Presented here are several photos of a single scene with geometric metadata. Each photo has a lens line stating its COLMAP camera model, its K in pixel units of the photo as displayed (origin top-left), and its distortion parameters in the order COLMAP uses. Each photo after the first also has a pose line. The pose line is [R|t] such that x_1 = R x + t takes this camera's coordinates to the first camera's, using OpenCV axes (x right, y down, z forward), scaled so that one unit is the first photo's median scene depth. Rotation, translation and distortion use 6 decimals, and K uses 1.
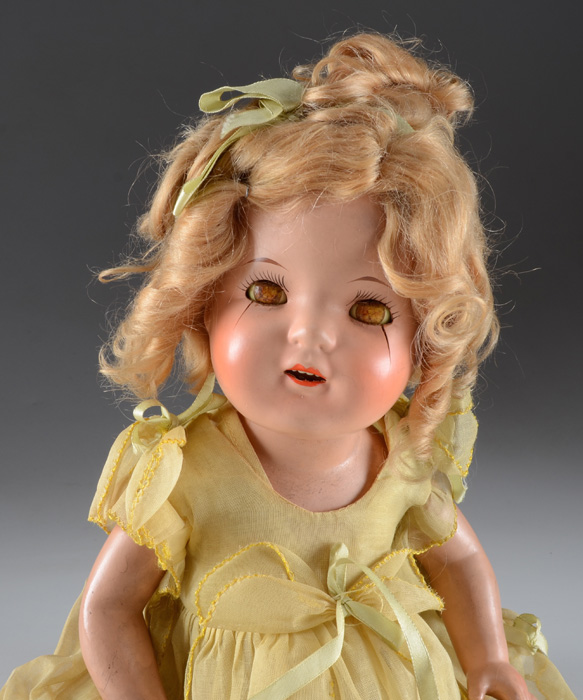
lens RADIAL K [[810.3, 0, 311.4], [0, 810.3, 350.6], [0, 0, 1]] dist [-0.016806, -0.011838]
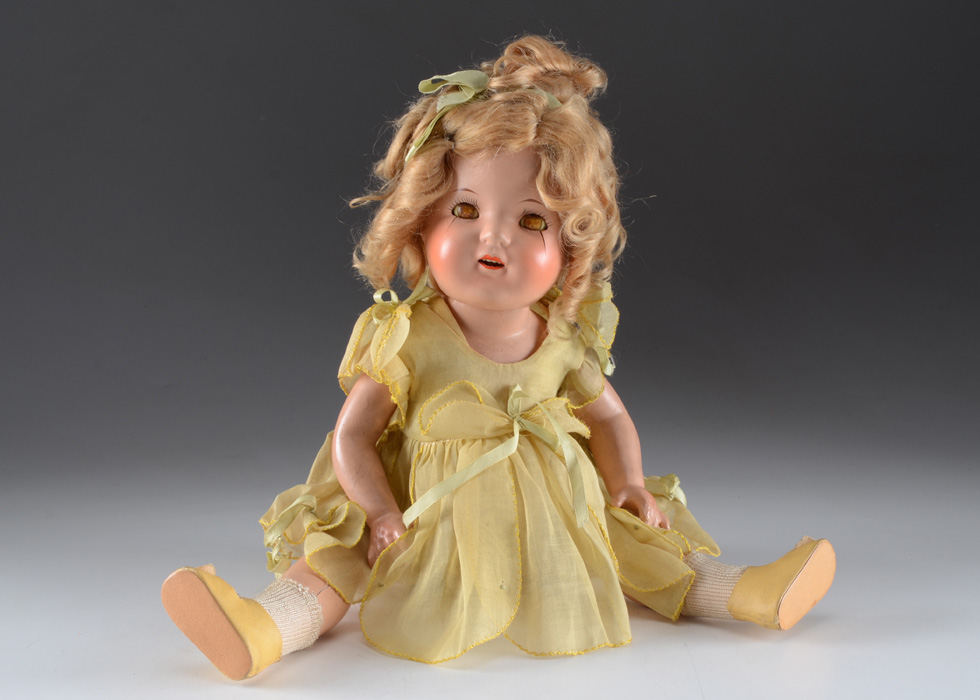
lens RADIAL K [[1561.4, 0, 490.0], [0, 1561.4, 350.0], [0, 0, 1]] dist [0.168971, 0.004467]
pose [[0.999943, -0.010641, -0.000912, -0.008764], [0.010589, 0.998925, -0.045132, 0.318826], [0.001391, 0.045120, 0.998981, -1.908361]]
